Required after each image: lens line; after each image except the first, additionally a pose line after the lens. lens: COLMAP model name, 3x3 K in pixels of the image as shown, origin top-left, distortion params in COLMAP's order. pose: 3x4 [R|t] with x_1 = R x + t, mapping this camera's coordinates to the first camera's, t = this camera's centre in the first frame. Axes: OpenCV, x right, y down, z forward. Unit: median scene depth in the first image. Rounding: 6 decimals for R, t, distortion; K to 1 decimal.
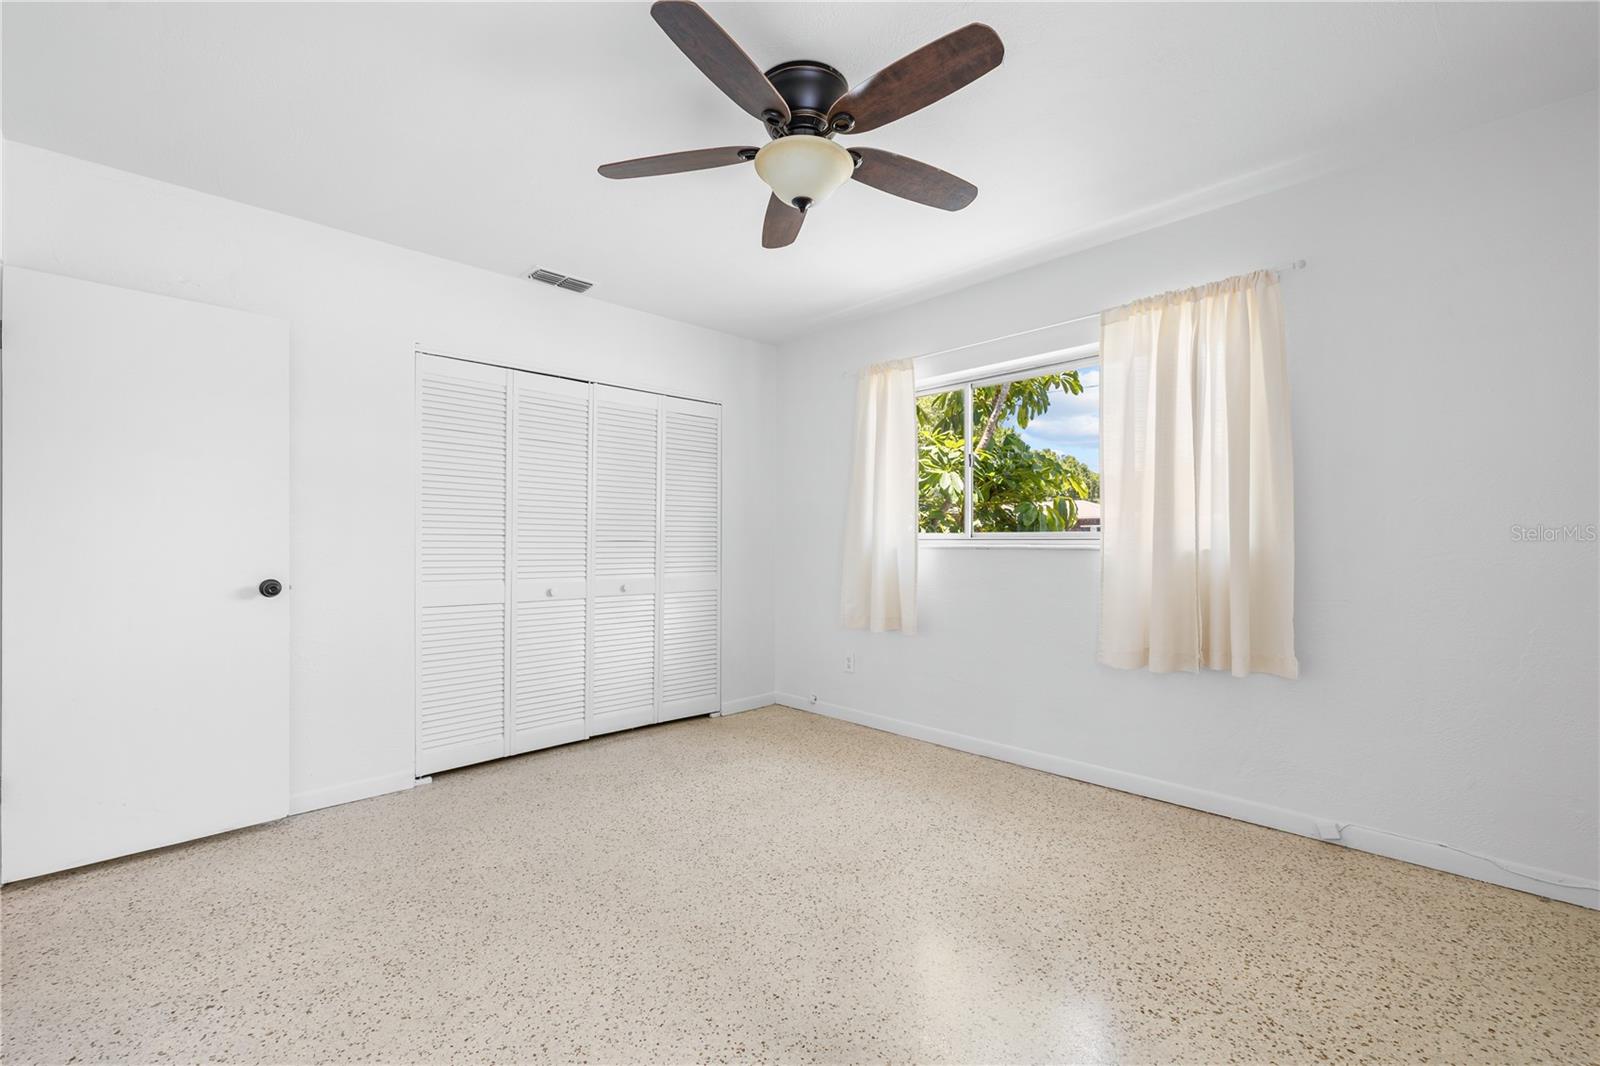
lens RADIAL K [[680.3, 0, 804.7], [0, 680.3, 536.6], [0, 0, 1]] dist [-0.000657, 0.000729]
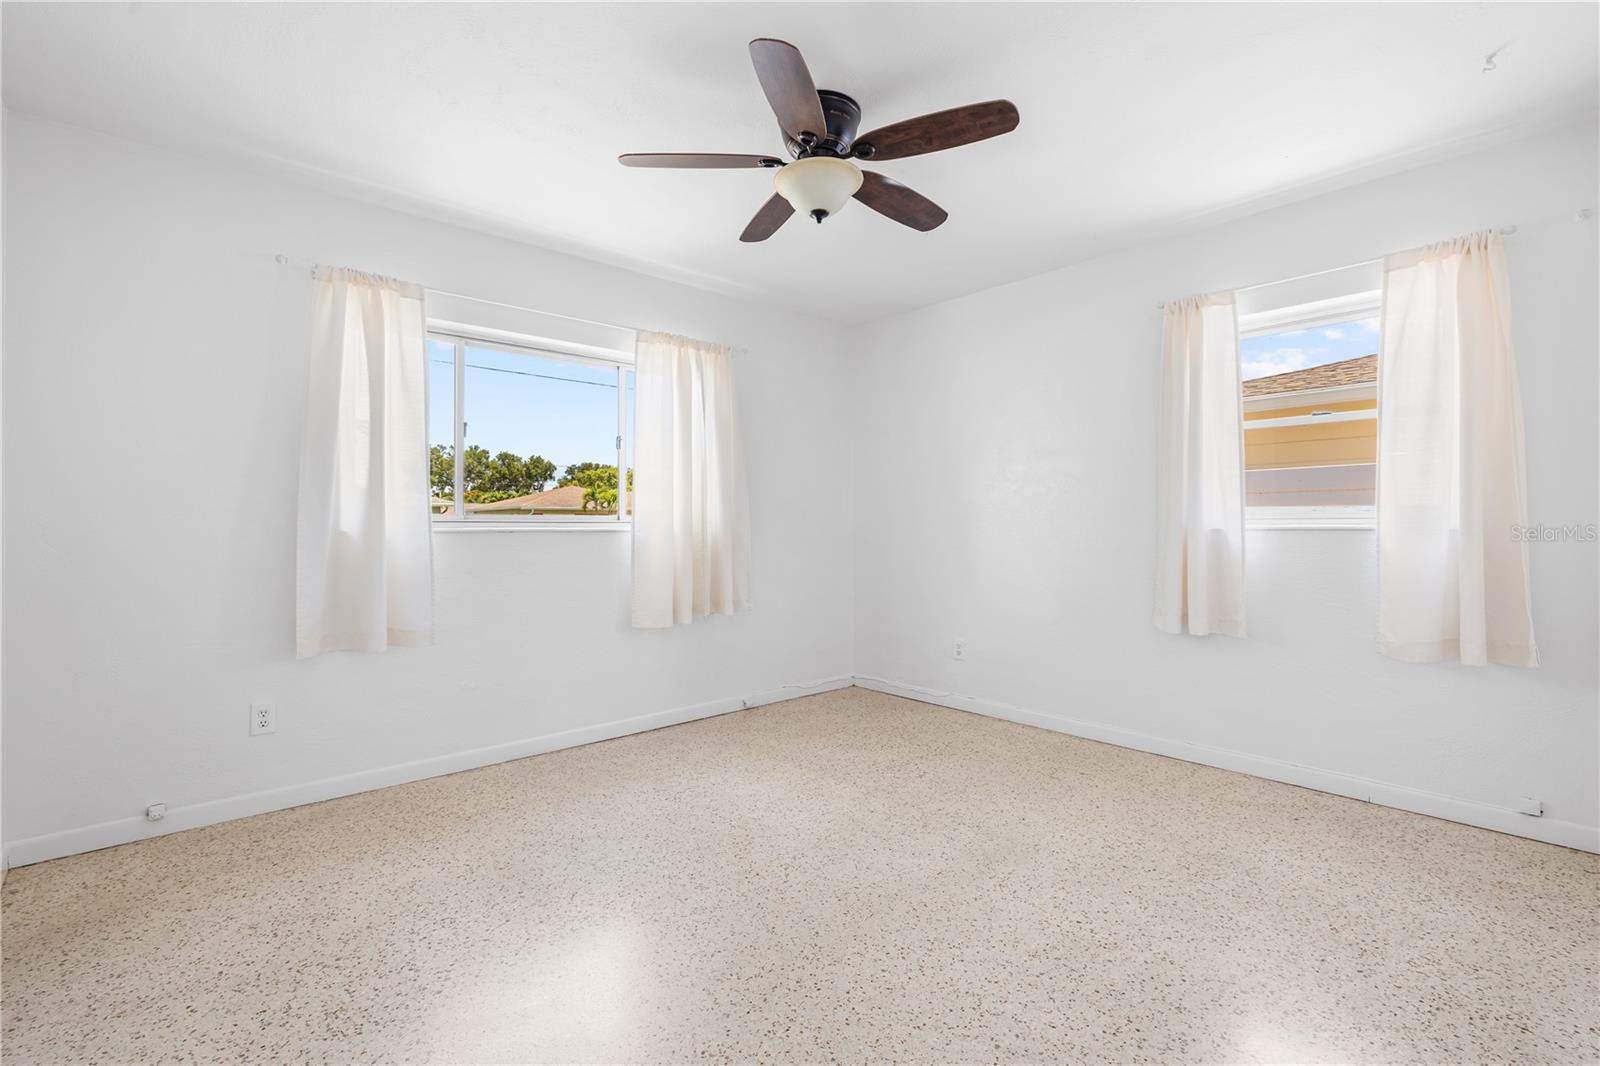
lens RADIAL K [[695.8, 0, 812.9], [0, 695.8, 511.7], [0, 0, 1]] dist [-0.009073, -0.000335]
pose [[0.043786, 0.022105, 0.998796, -0.699664], [-0.003930, 0.999751, -0.021954, 0.010440], [-0.999033, -0.002964, 0.043862, 0.600018]]
